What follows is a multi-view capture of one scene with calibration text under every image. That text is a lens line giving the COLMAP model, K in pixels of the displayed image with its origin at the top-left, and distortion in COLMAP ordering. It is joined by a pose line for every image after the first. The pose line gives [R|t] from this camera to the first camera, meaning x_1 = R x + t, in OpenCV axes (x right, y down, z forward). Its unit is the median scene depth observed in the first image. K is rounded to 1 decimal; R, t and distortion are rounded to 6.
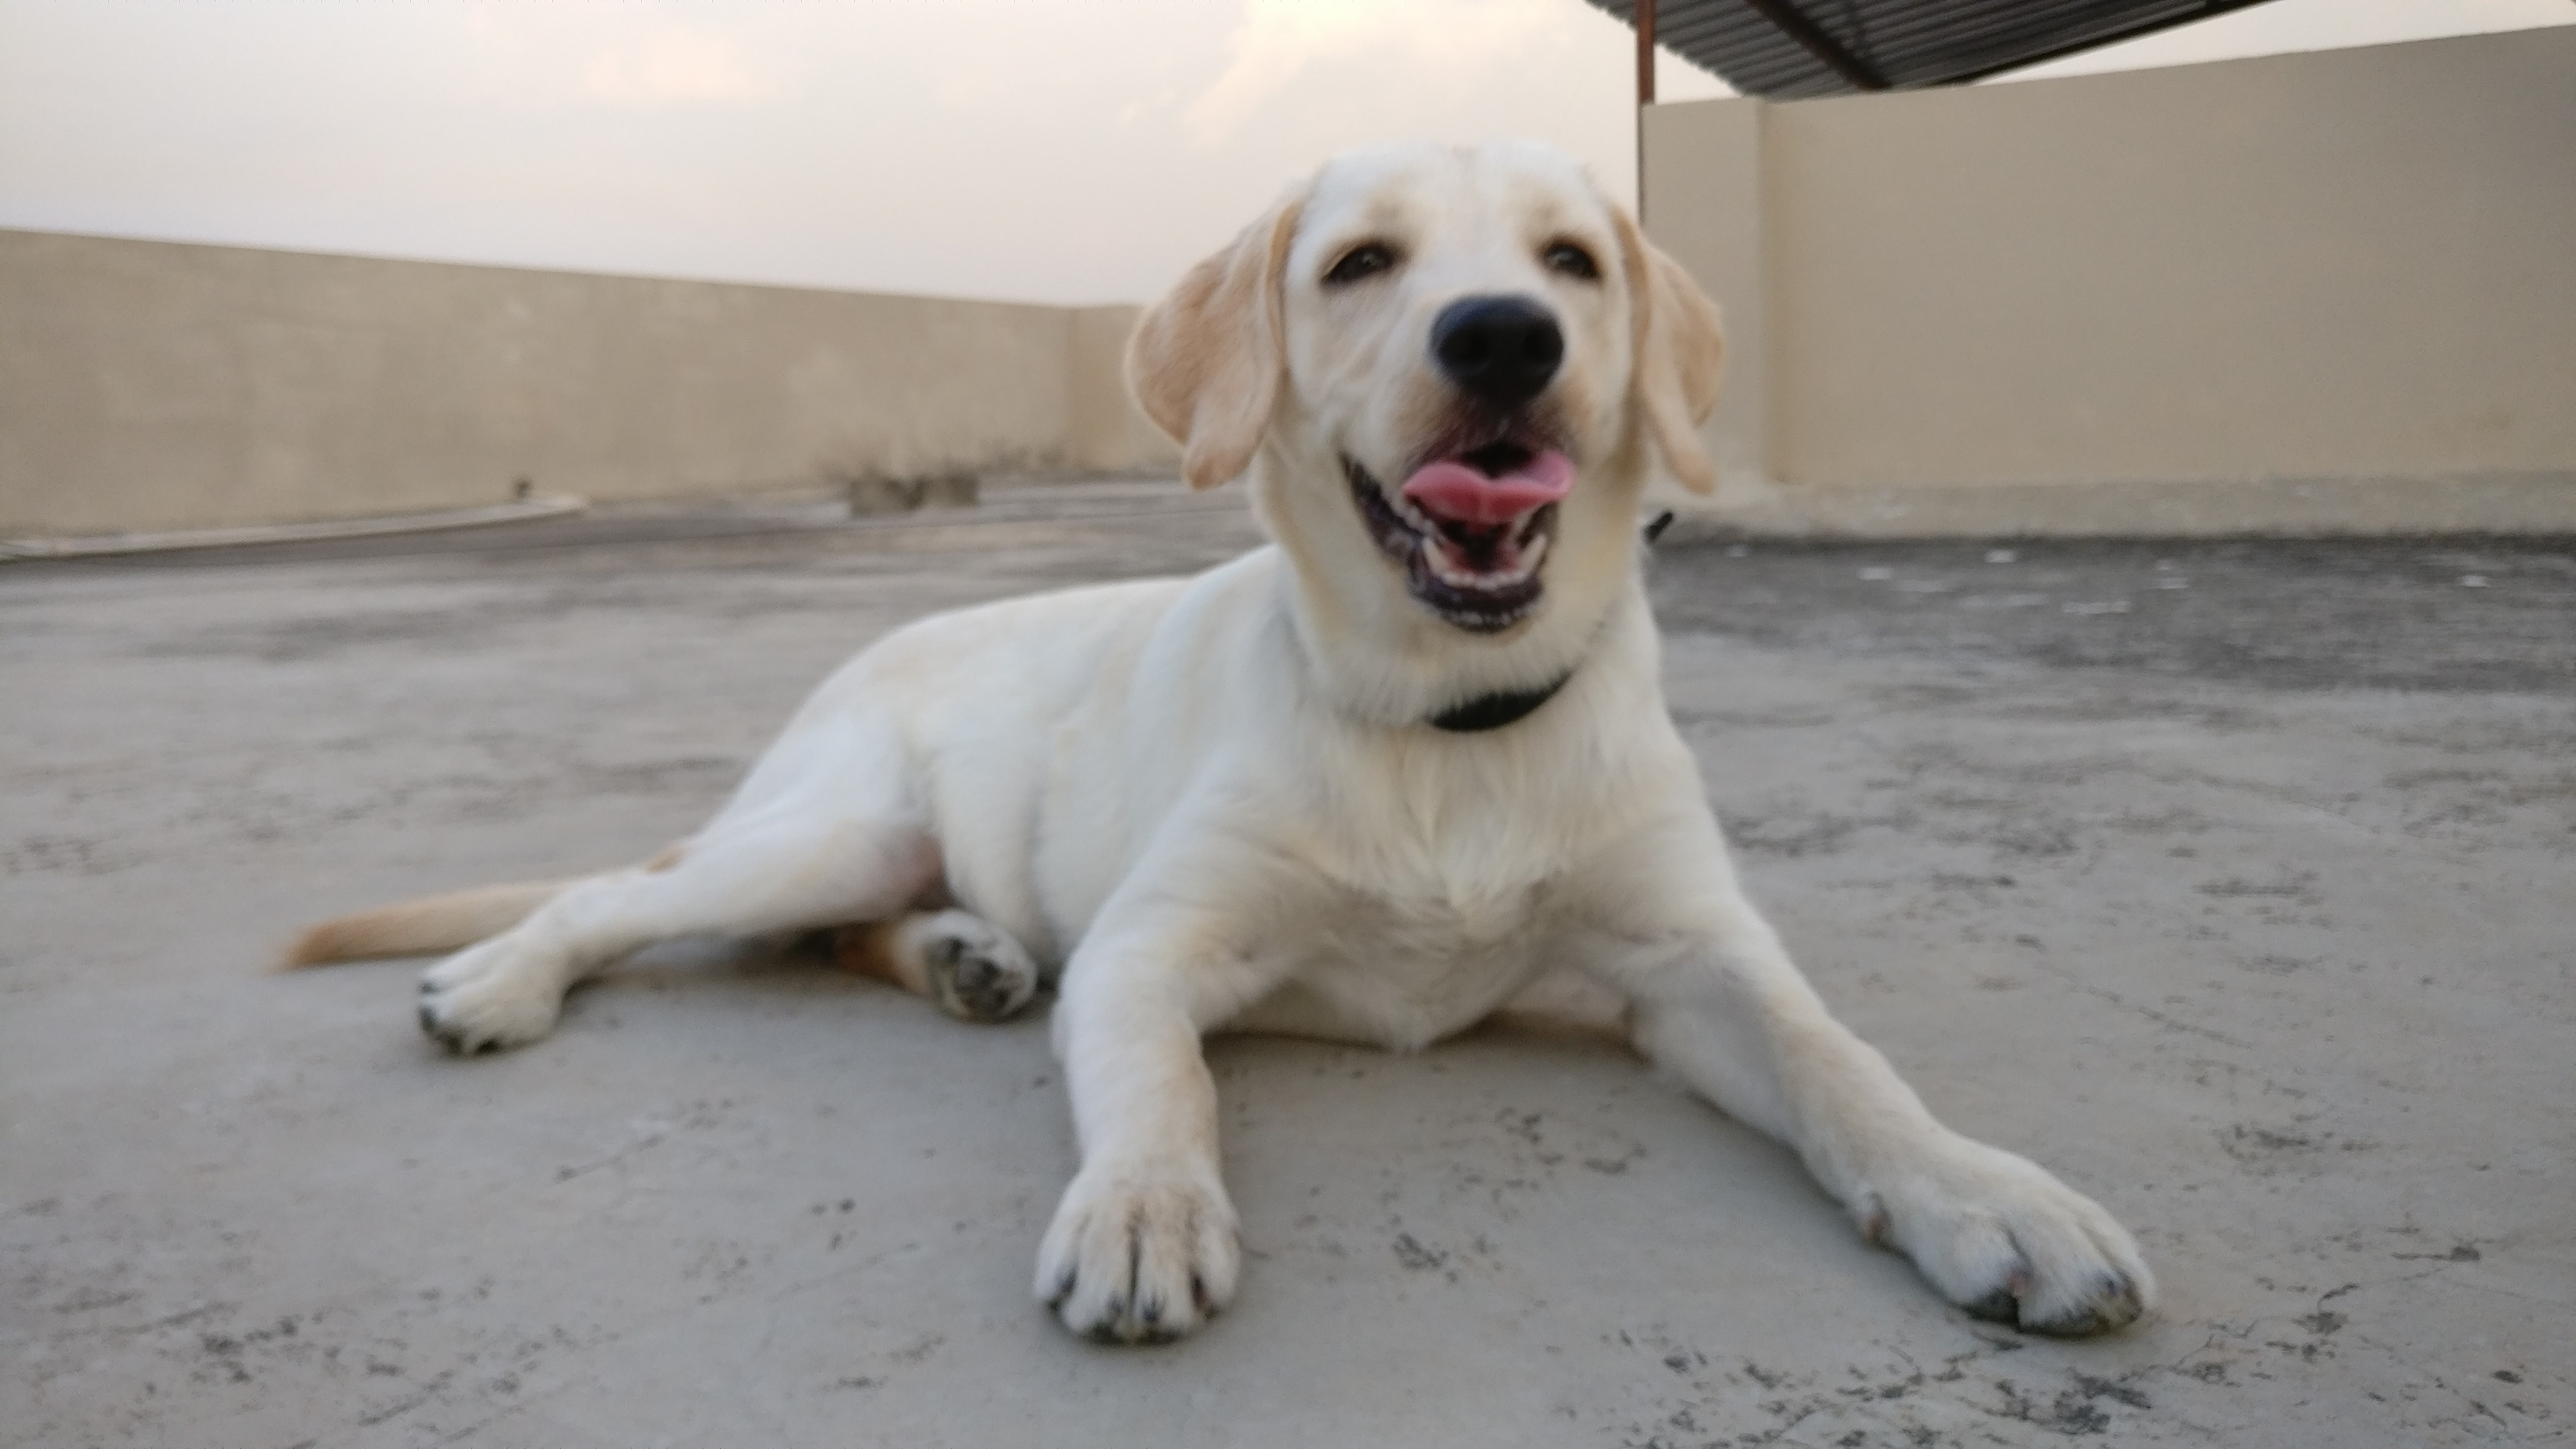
lens RADIAL K [[2028.3, 0, 1223.6], [0, 2028.3, 717.5], [0, 0, 1]] dist [-0.033467, 0.084658]
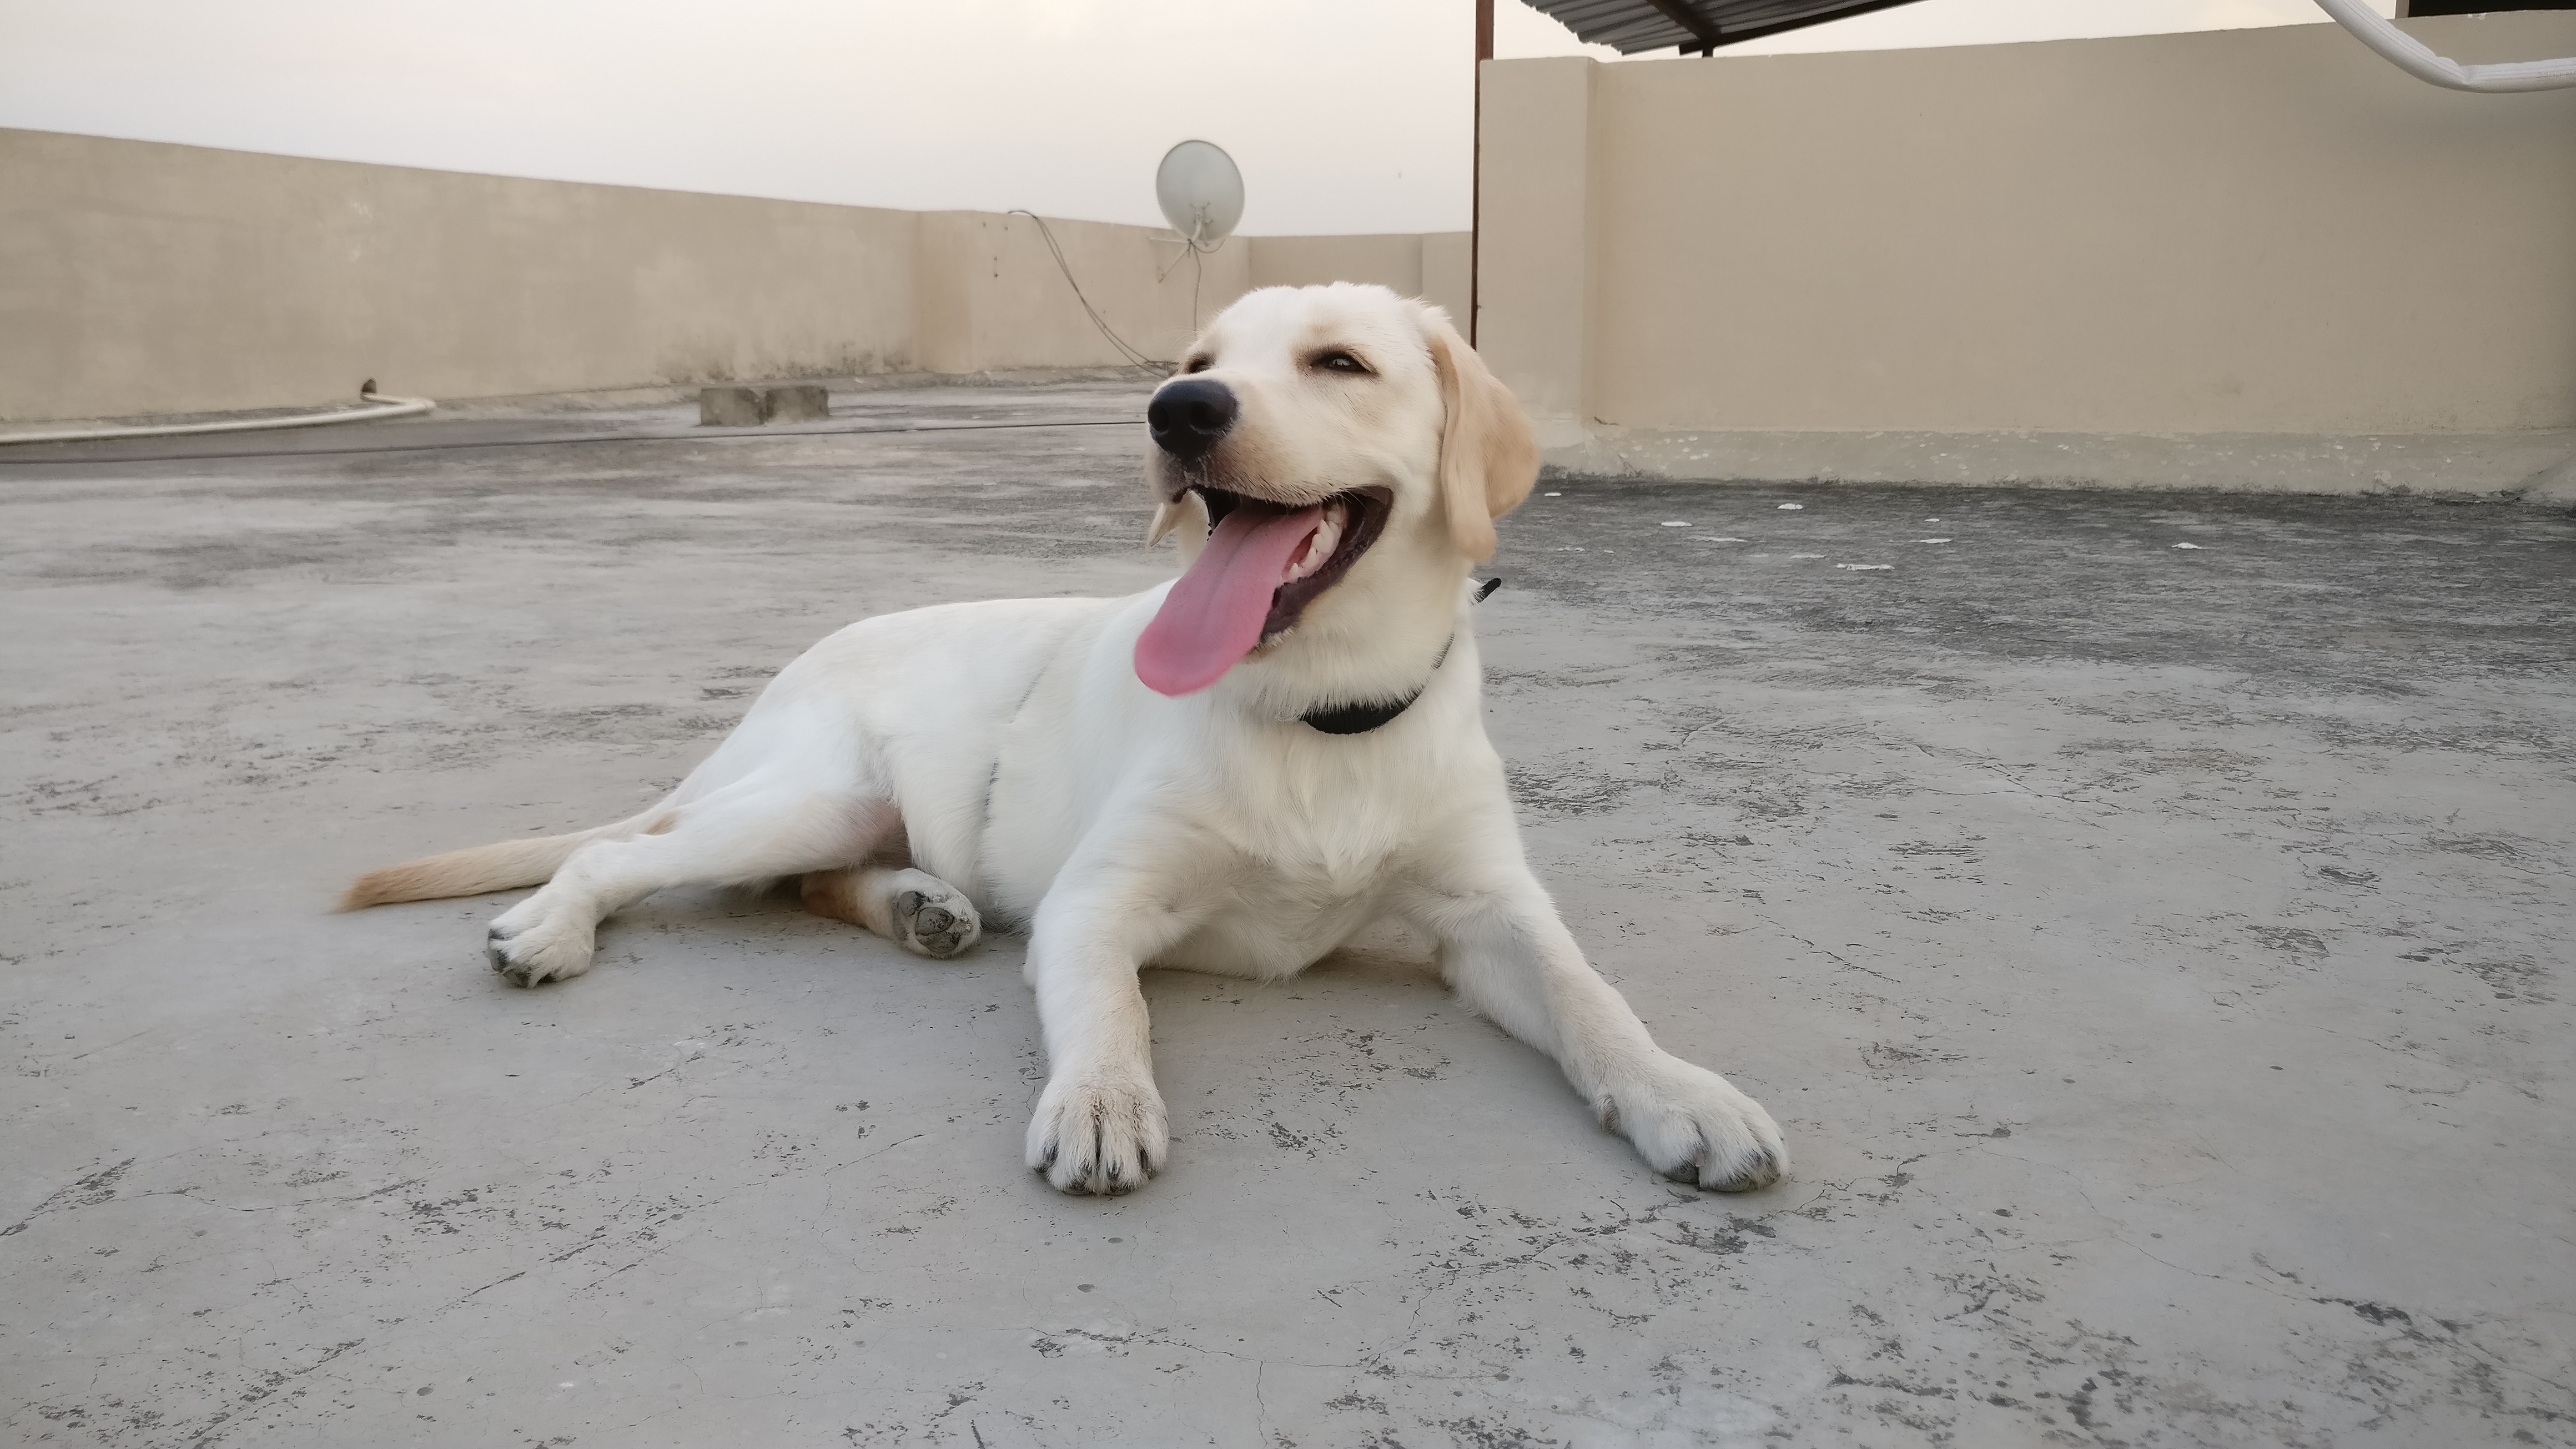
lens RADIAL K [[2028.3, 0, 1226.7], [0, 2028.3, 738.5], [0, 0, 1]] dist [-0.033467, 0.084658]
pose [[0.996138, 0.011250, 0.087082, -0.037790], [-0.016913, 0.997770, 0.064565, -0.053876], [-0.086161, -0.065789, 0.994107, -0.197228]]
